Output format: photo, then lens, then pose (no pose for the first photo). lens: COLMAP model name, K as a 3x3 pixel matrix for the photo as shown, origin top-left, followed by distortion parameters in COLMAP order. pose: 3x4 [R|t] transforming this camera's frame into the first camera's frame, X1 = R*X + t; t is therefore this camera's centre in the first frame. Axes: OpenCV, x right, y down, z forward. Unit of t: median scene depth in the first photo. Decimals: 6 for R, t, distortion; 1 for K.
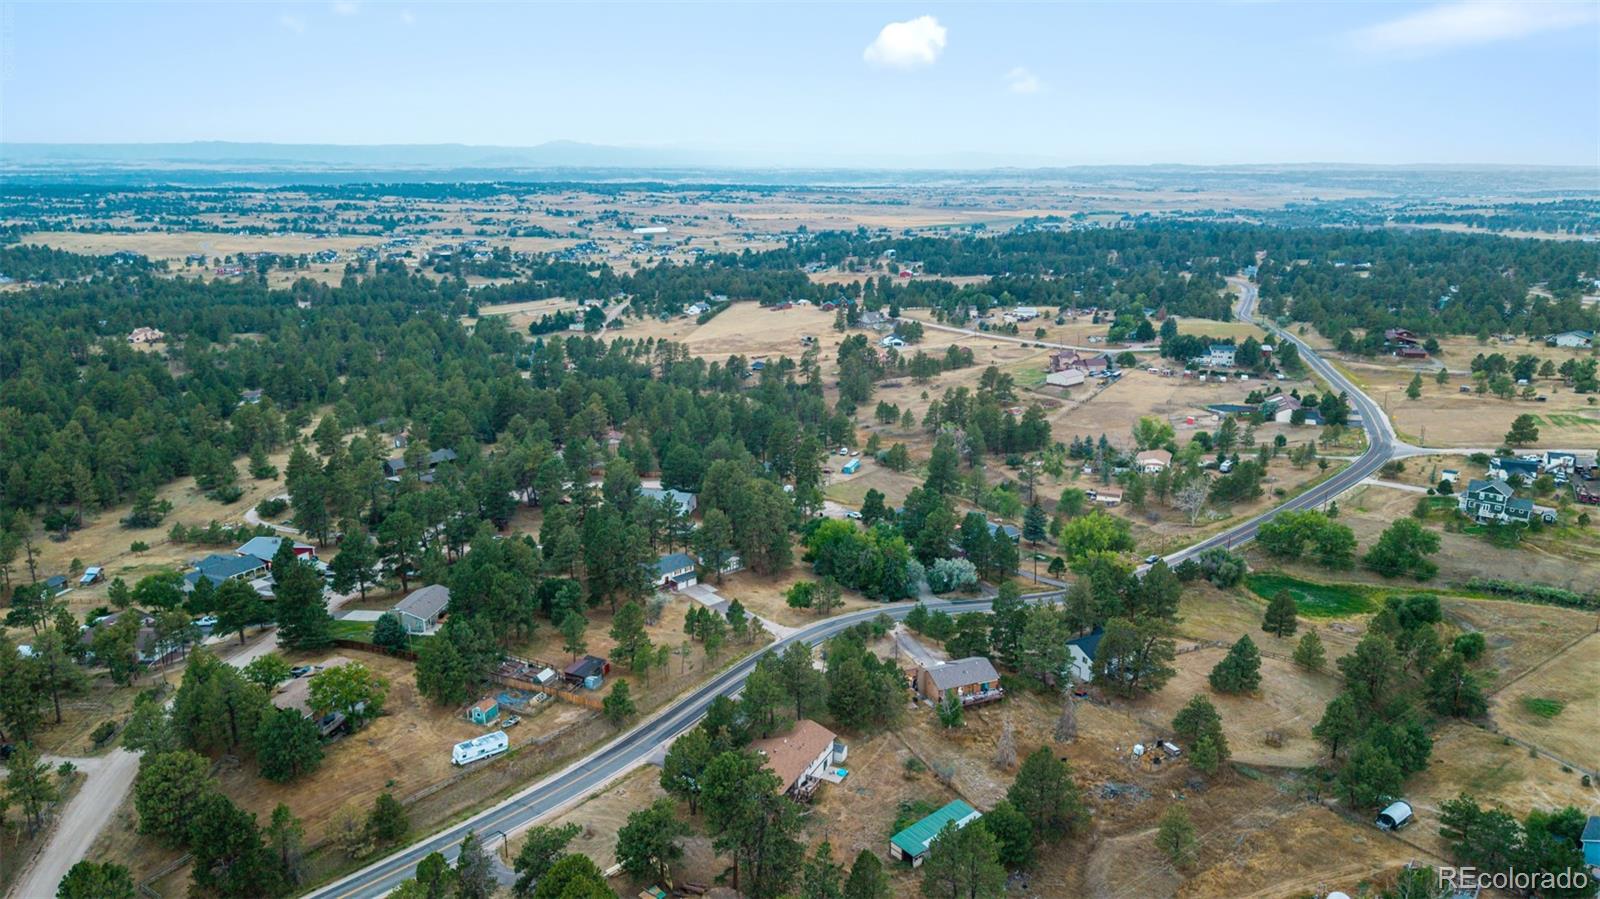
lens RADIAL K [[1078.7, 0, 800.0], [0, 1078.7, 449.5], [0, 0, 1]] dist [0.036587, -0.051561]
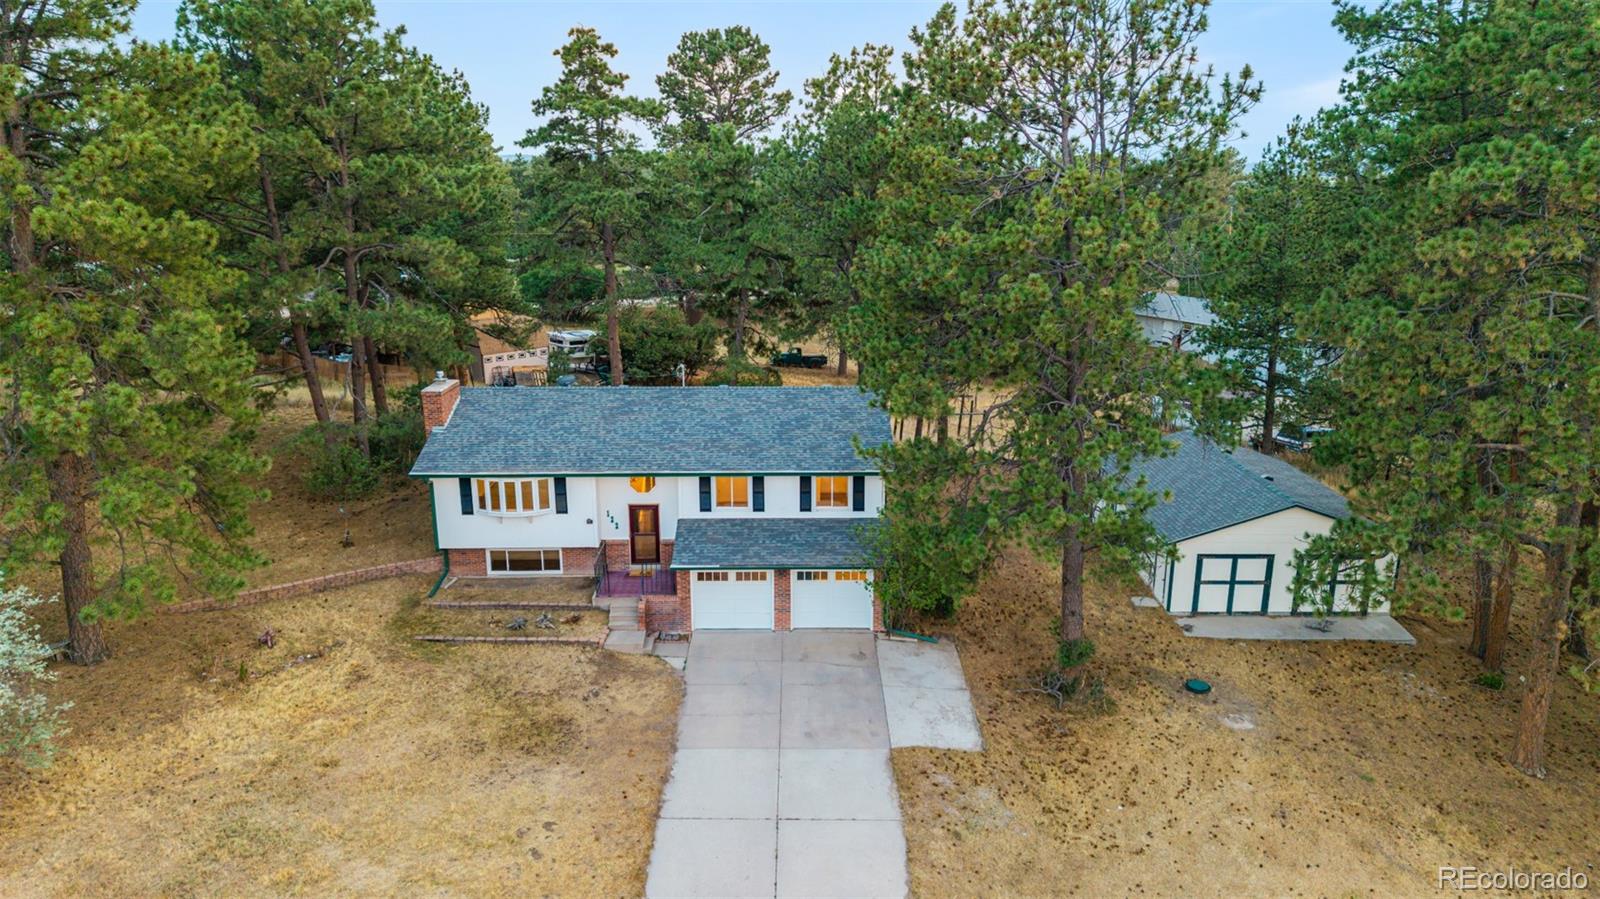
lens RADIAL K [[1069.0, 0, 793.5], [0, 1069.0, 449.4], [0, 0, 1]] dist [0.042281, -0.049768]
pose [[0.726133, 0.175759, -0.664711, -0.011942], [-0.176475, 0.982030, 0.066881, 0.045804], [0.664521, 0.068741, 0.744101, 0.423915]]
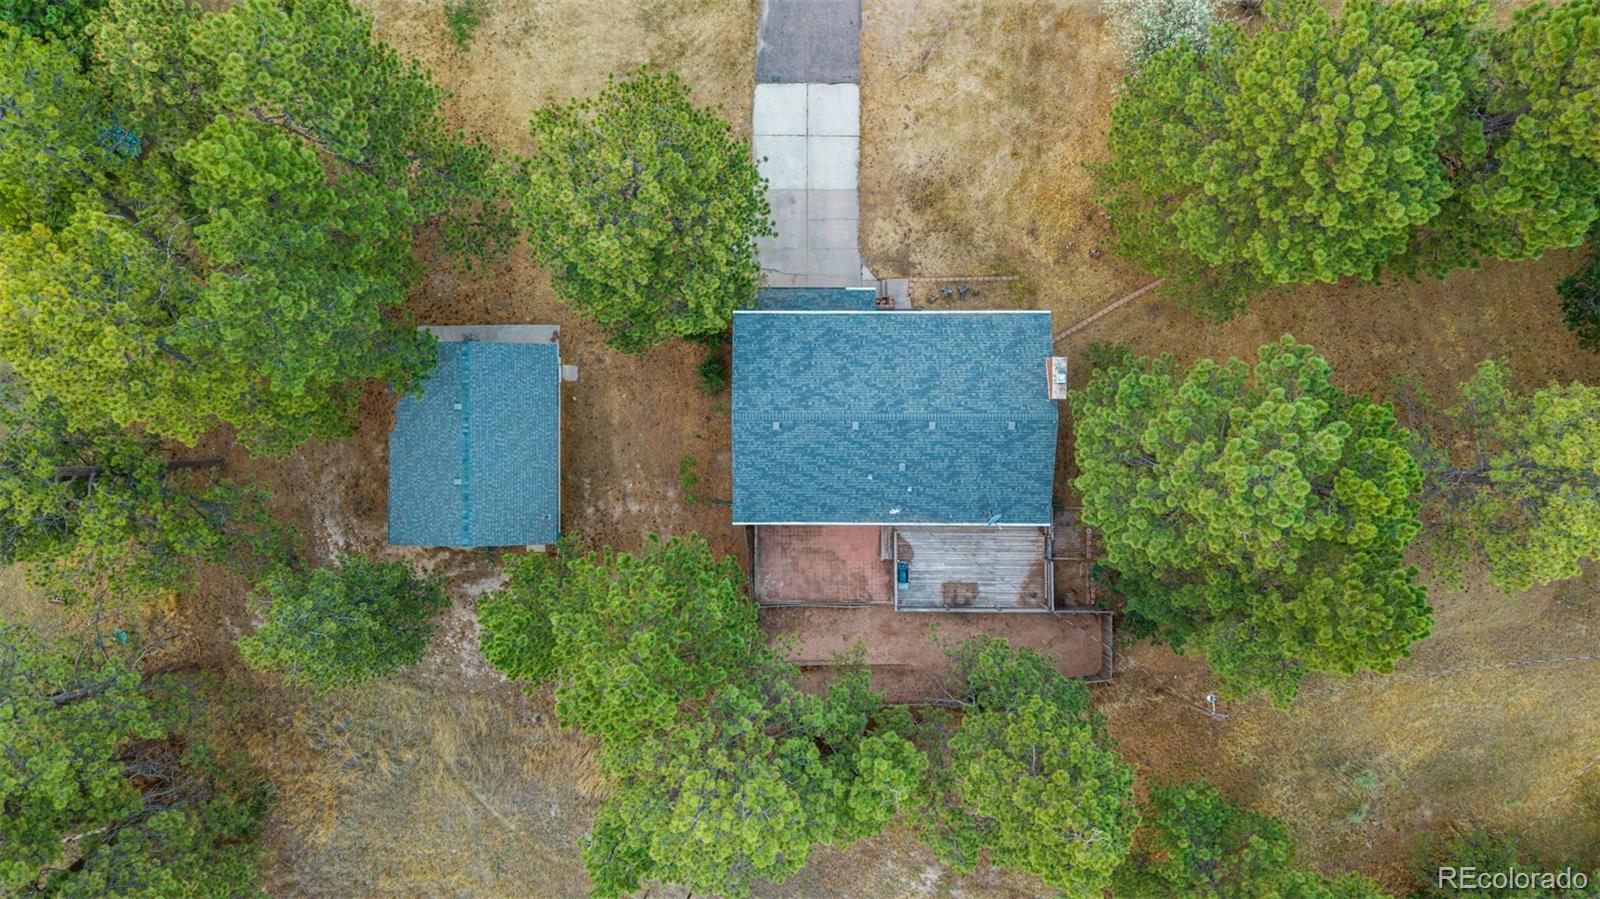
lens RADIAL K [[1060.5, 0, 800.0], [0, 1060.5, 449.5], [0, 0, 1]] dist [0.050648, -0.082453]
pose [[-0.725504, -0.688158, 0.009129, -0.057573], [0.178695, -0.175551, 0.968117, -0.034009], [-0.664615, 0.704003, 0.250333, 0.452259]]
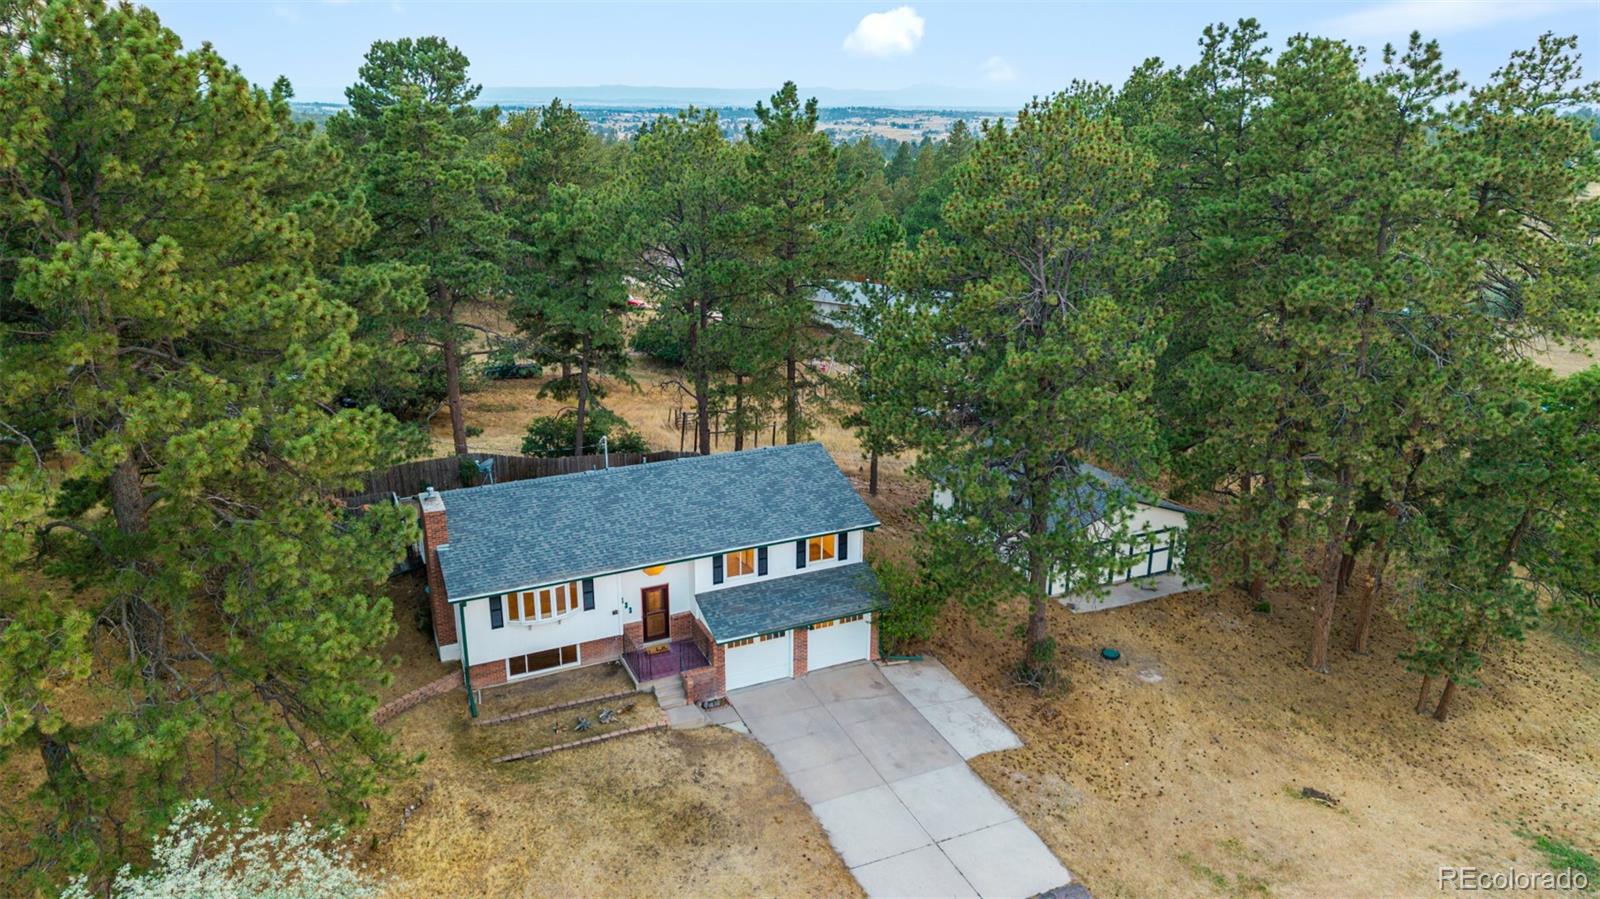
lens RADIAL K [[1069.0, 0, 793.5], [0, 1069.0, 449.4], [0, 0, 1]] dist [0.042281, -0.049768]
pose [[0.947588, 0.099774, -0.303515, -0.030600], [-0.085414, 0.994522, 0.060259, 0.041652], [0.307865, -0.031177, 0.950919, 0.405227]]
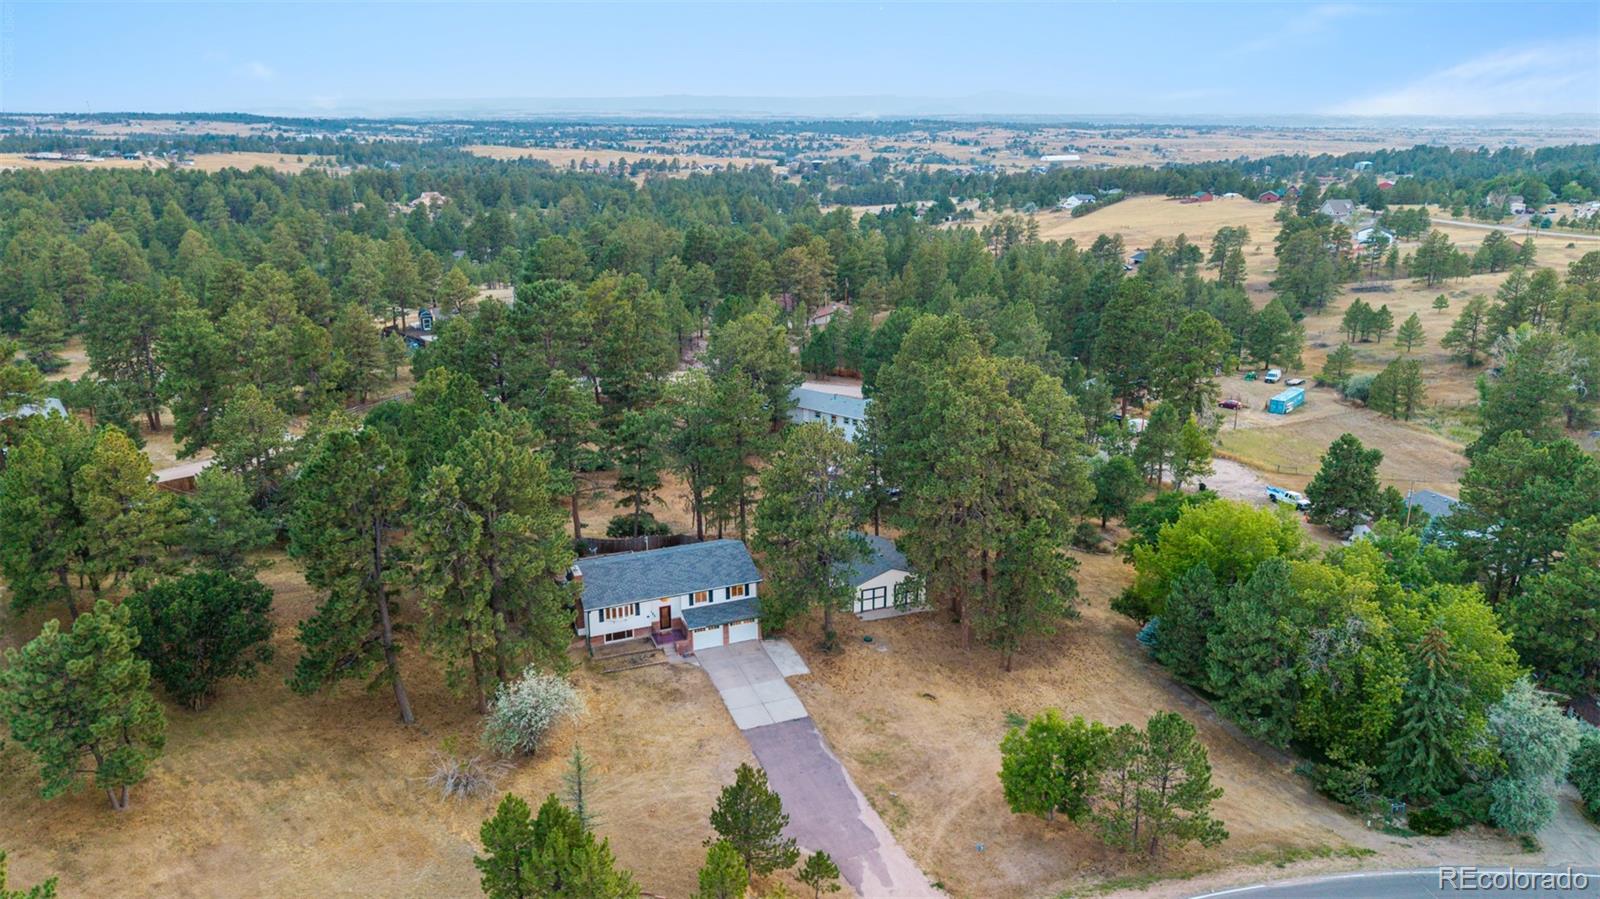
lens RADIAL K [[1078.7, 0, 800.0], [0, 1078.7, 449.5], [0, 0, 1]] dist [0.036587, -0.051561]
pose [[0.929526, 0.106146, -0.353148, 0.012916], [-0.092001, 0.994146, 0.056652, 0.021619], [0.357094, -0.020170, 0.933851, 0.326587]]
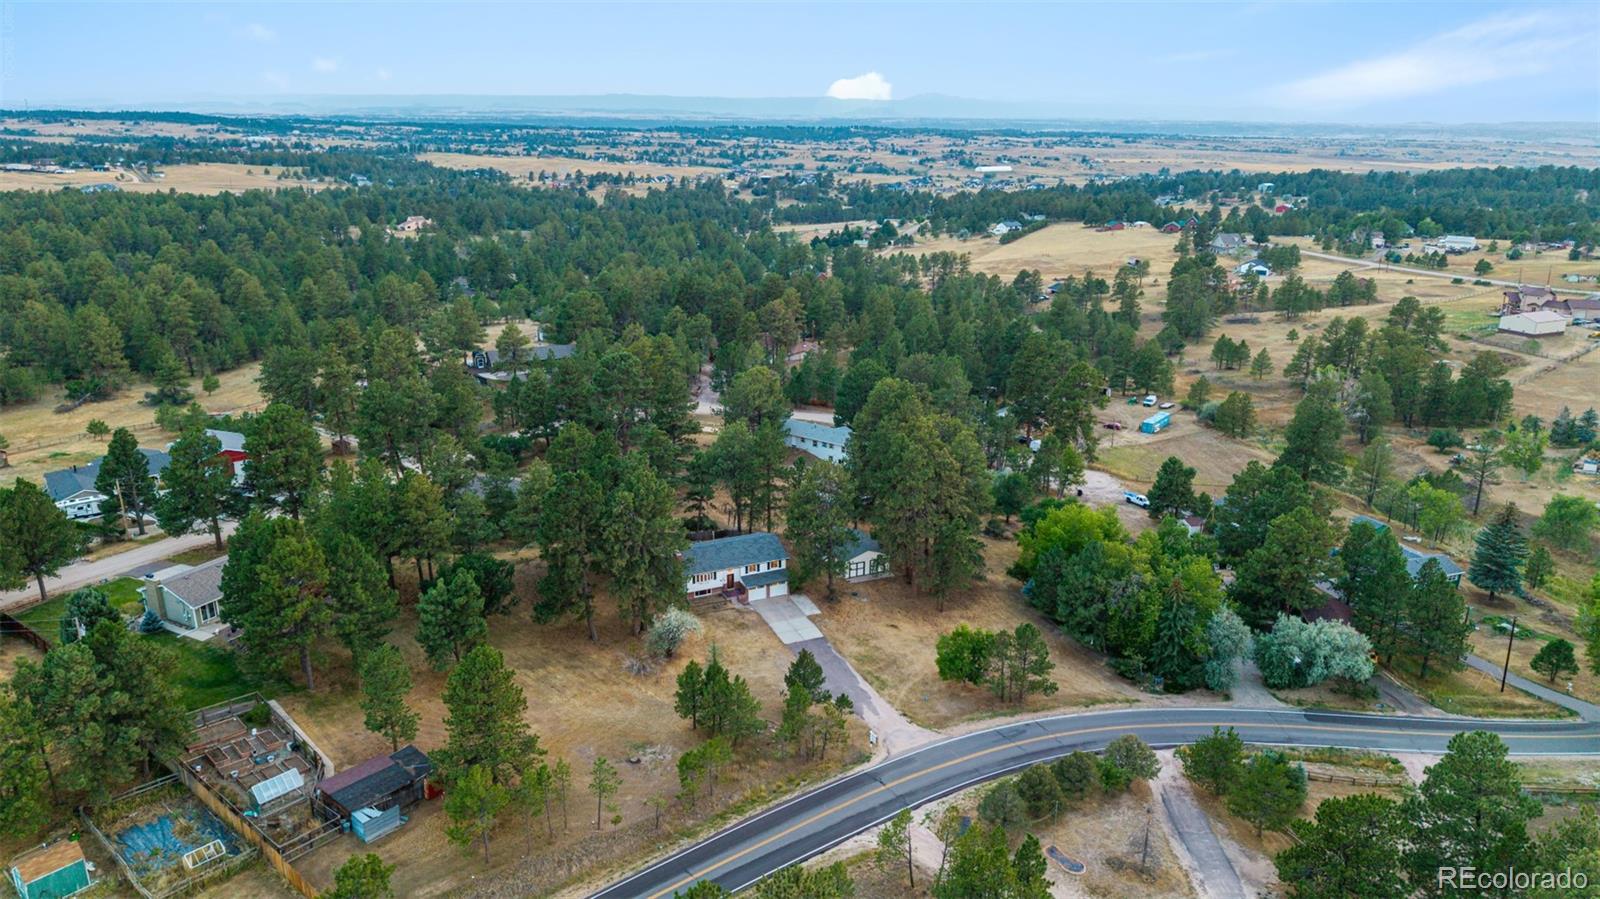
lens RADIAL K [[1060.5, 0, 800.0], [0, 1060.5, 449.5], [0, 0, 1]] dist [0.050648, -0.082453]
pose [[0.947580, 0.102690, -0.302566, 0.029156], [-0.089762, 0.994367, 0.056369, 0.010563], [0.306650, -0.026255, 0.951460, 0.236372]]
